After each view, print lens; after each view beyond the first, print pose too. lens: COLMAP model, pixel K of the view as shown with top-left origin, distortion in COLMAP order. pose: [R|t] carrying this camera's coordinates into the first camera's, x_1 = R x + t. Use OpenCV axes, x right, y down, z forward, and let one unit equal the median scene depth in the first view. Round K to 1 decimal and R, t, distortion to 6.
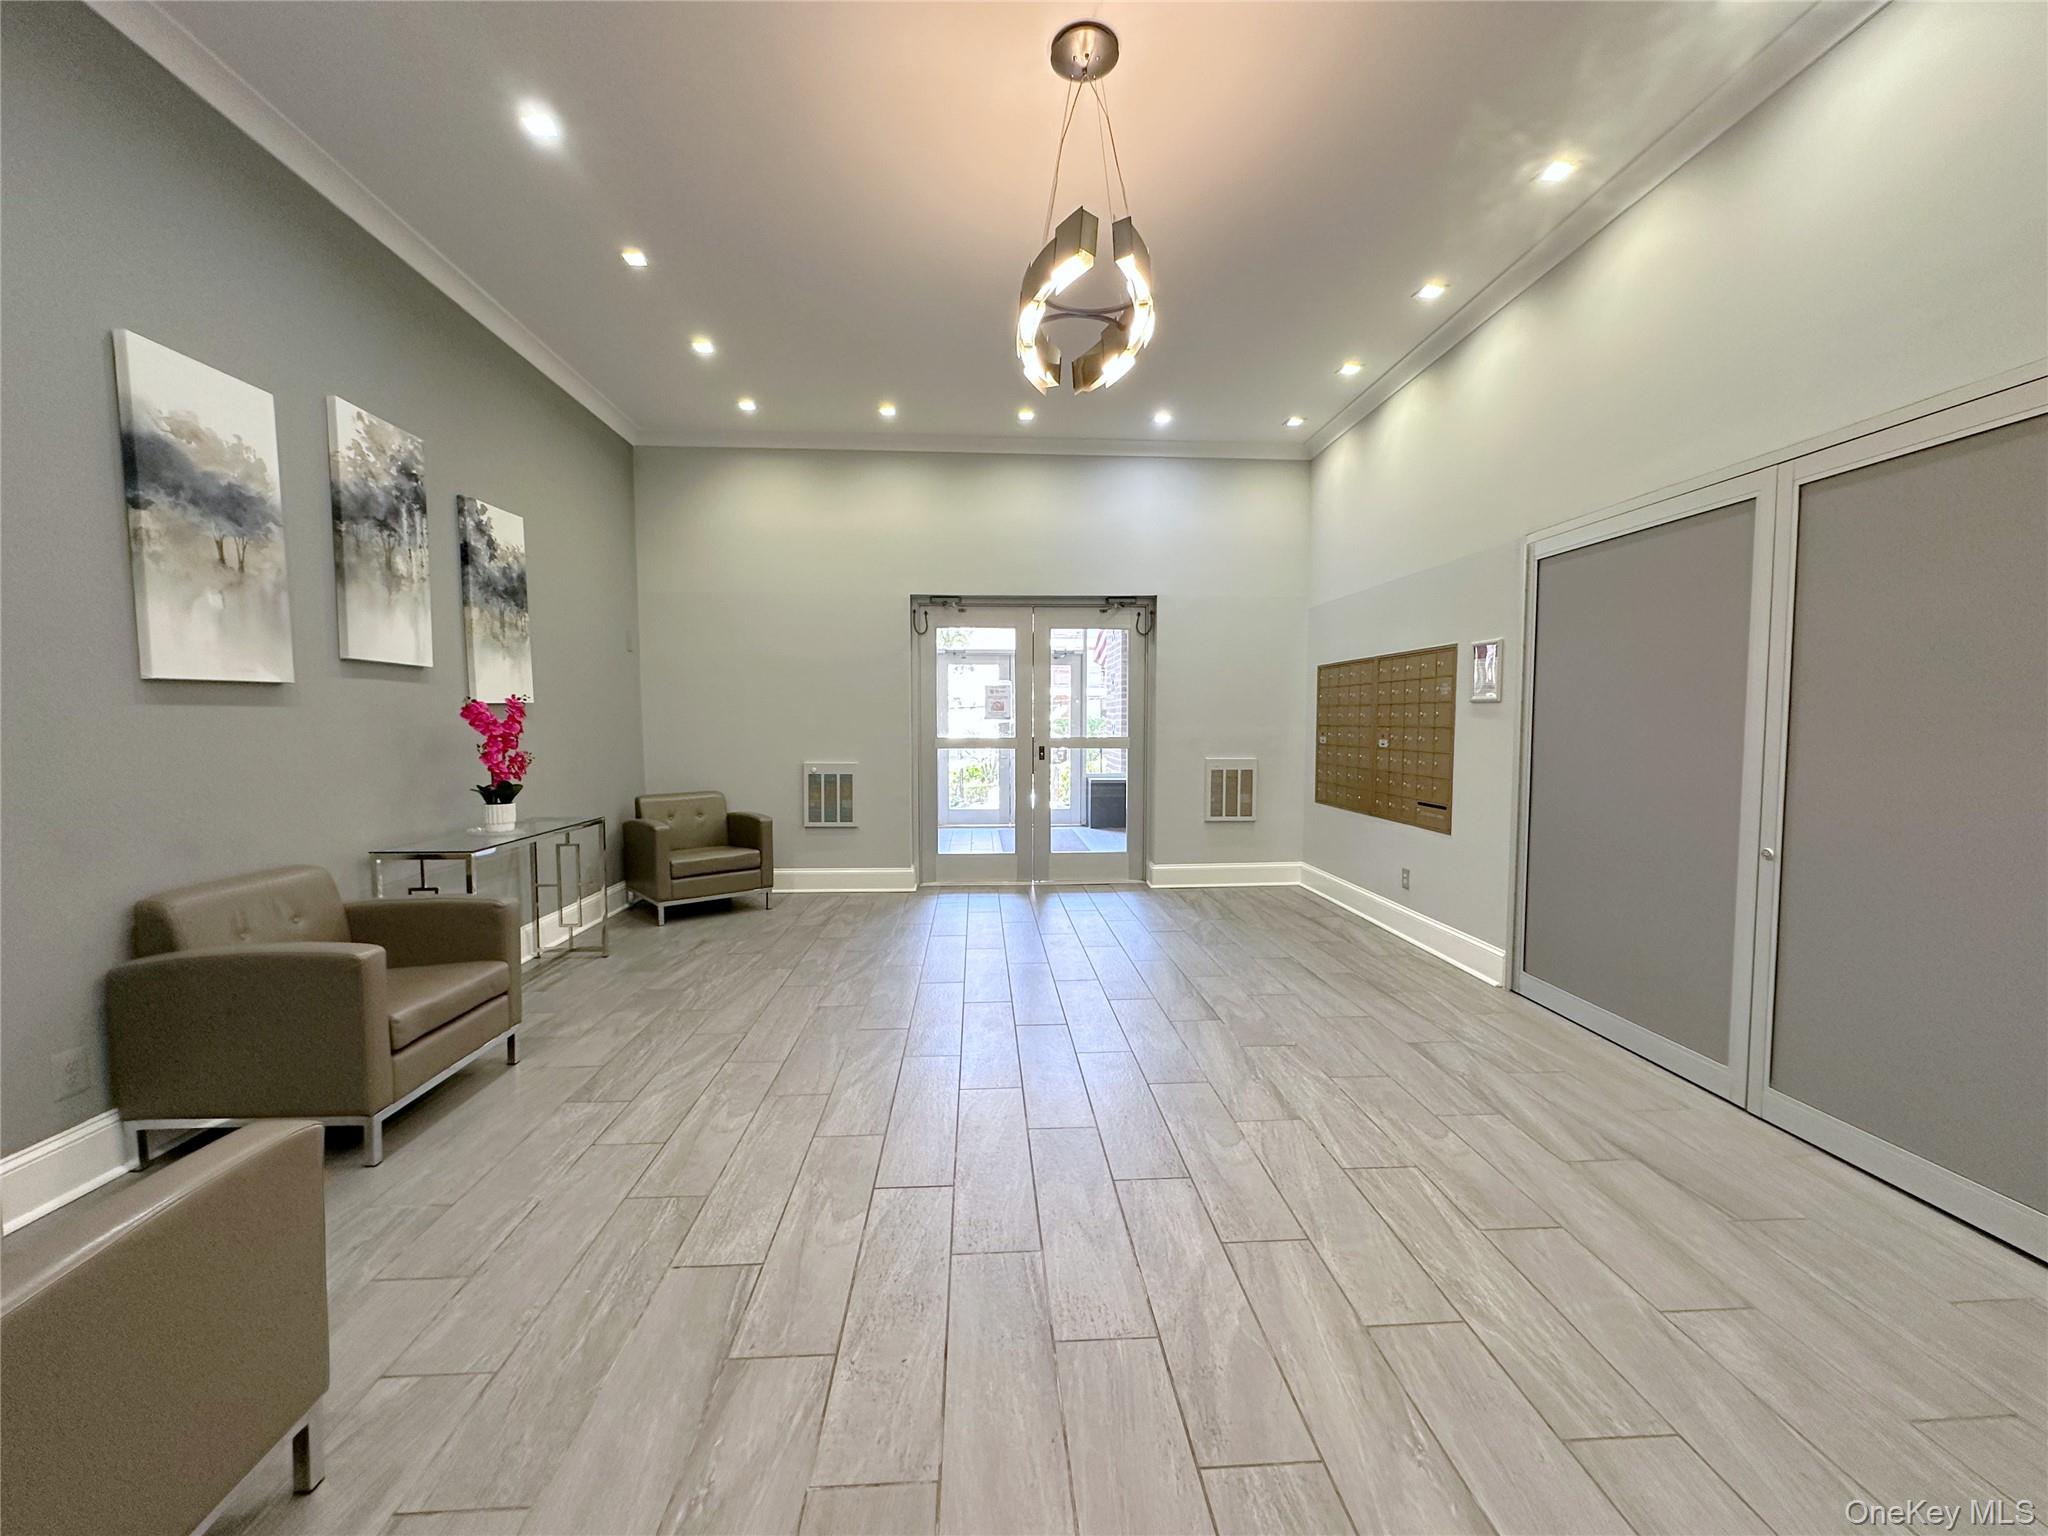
lens RADIAL K [[818.8, 0, 1025.1], [0, 818.8, 770.4], [0, 0, 1]] dist [-0.002842, 0.000748]
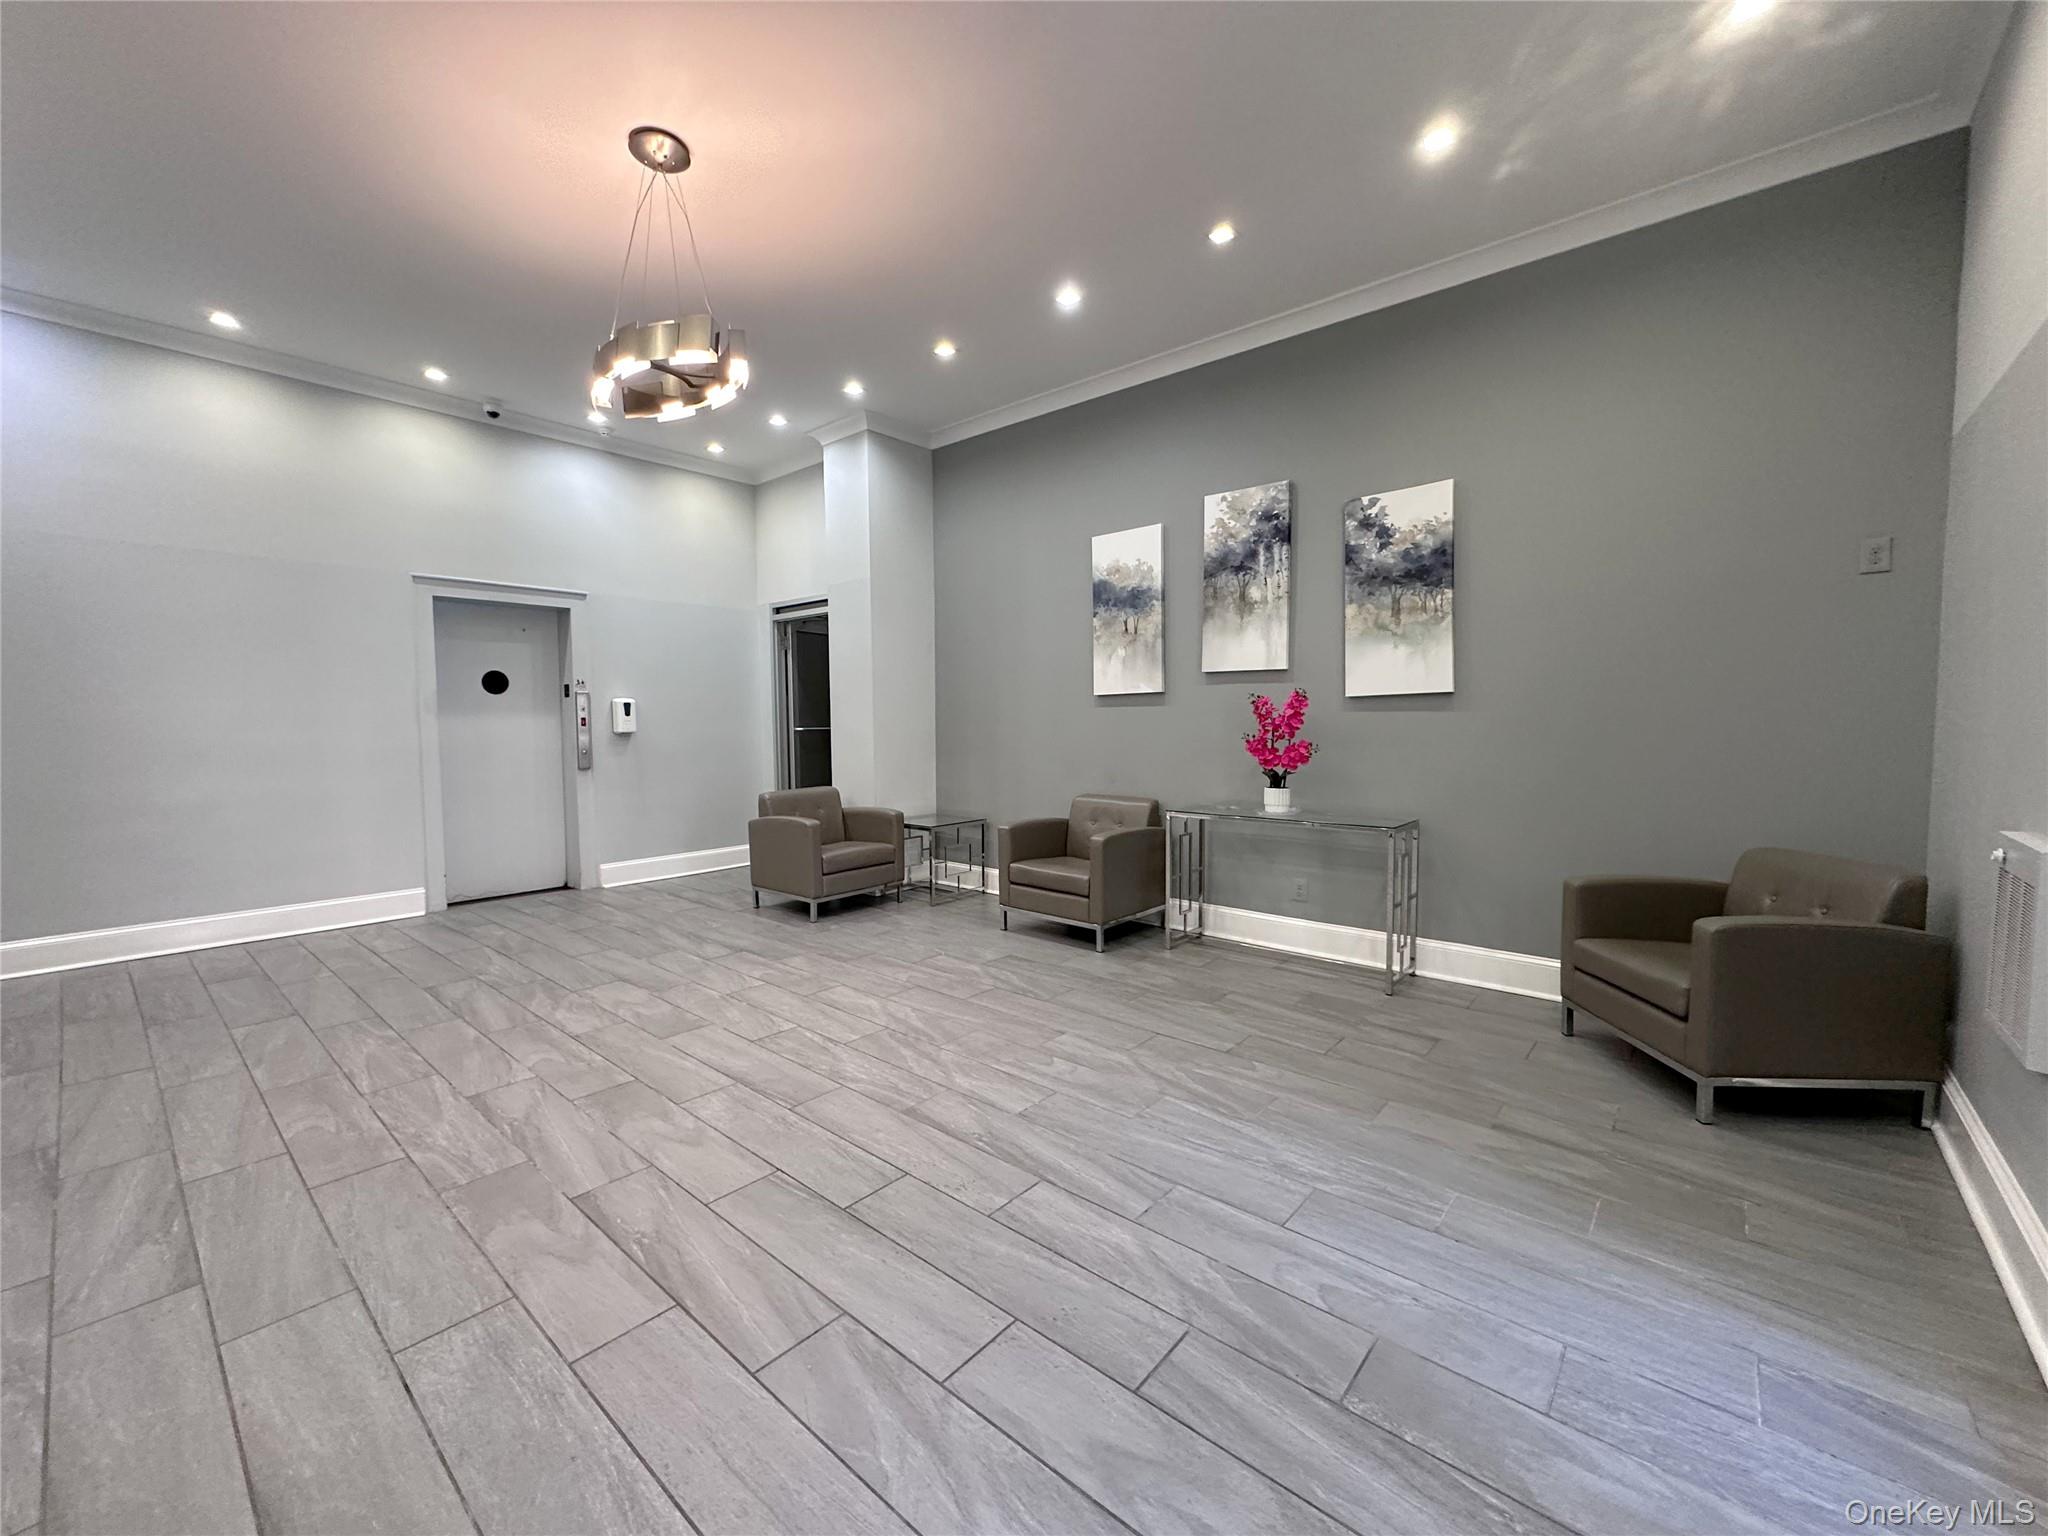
lens RADIAL K [[818.8, 0, 1021.6], [0, 818.8, 763.9], [0, 0, 1]] dist [-0.002842, 0.000748]
pose [[-0.697247, 0.042006, -0.715599, 0.470055], [-0.040282, 0.994408, 0.097621, -0.102051], [0.715698, 0.096892, -0.691656, 1.796656]]
